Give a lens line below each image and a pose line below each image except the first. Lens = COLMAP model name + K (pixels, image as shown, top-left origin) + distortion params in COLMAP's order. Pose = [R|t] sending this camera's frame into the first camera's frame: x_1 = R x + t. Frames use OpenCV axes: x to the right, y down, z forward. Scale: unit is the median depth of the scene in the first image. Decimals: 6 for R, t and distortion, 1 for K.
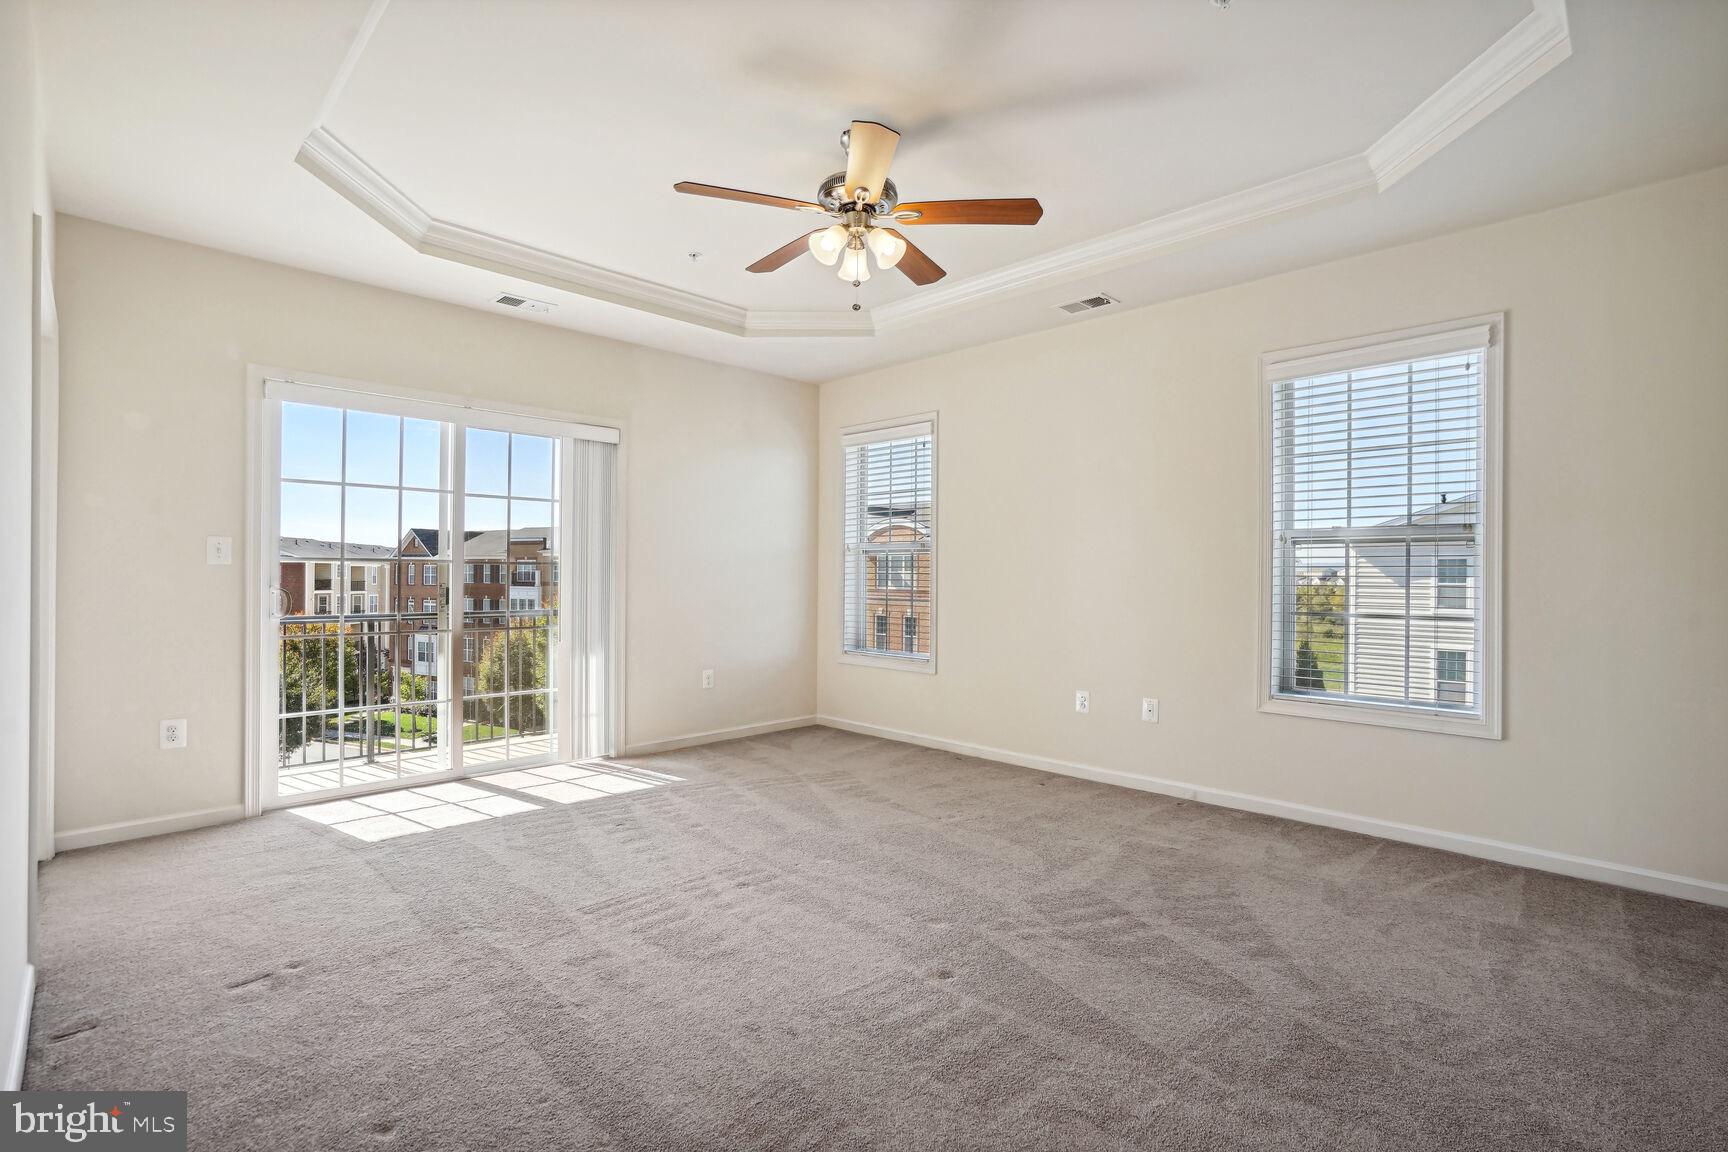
lens RADIAL K [[796.8, 0, 863.1], [0, 796.8, 568.6], [0, 0, 1]] dist [-0.033399, 0.000233]
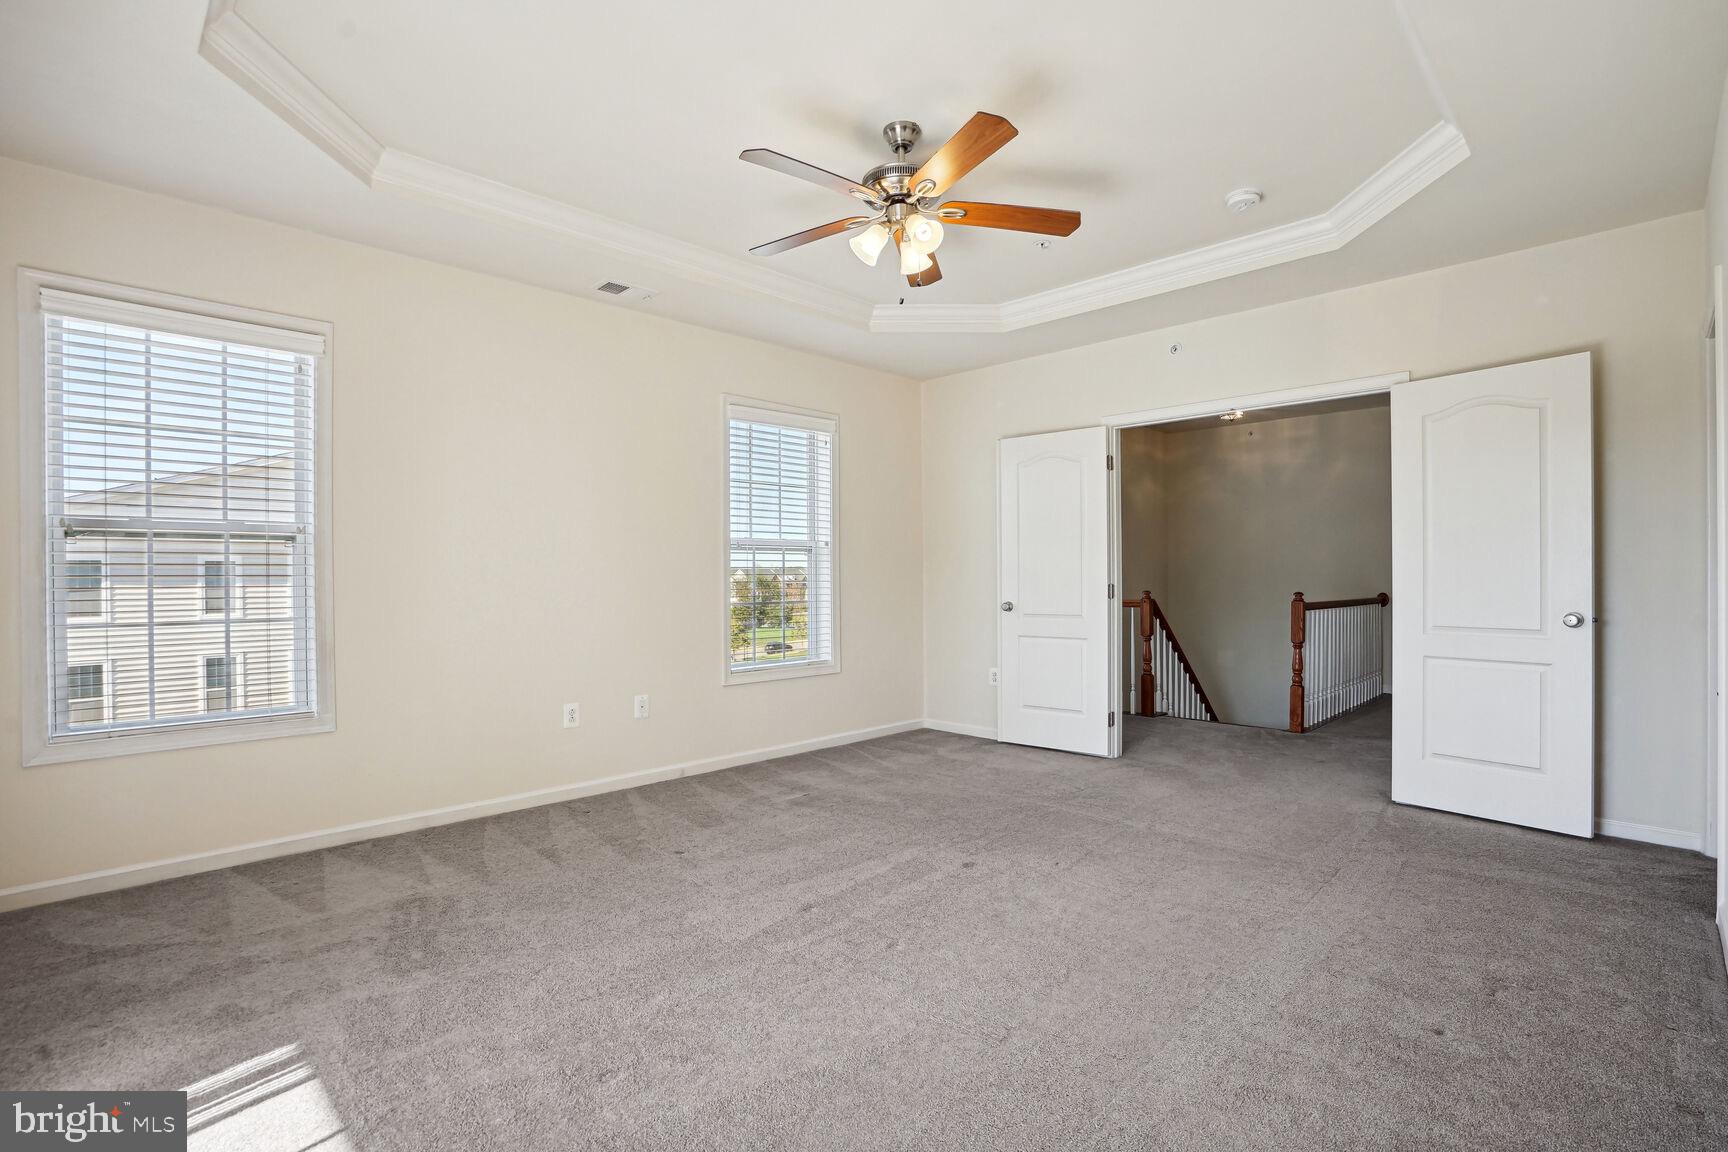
lens RADIAL K [[807.6, 0, 864.0], [0, 807.6, 576.0], [0, 0, 1]] dist [0.000577, 0.000091]
pose [[0.020043, -0.007312, 0.999772, -0.679276], [-0.003301, 0.999967, 0.007380, 0.000808], [-0.999794, -0.003449, 0.020018, 0.687768]]
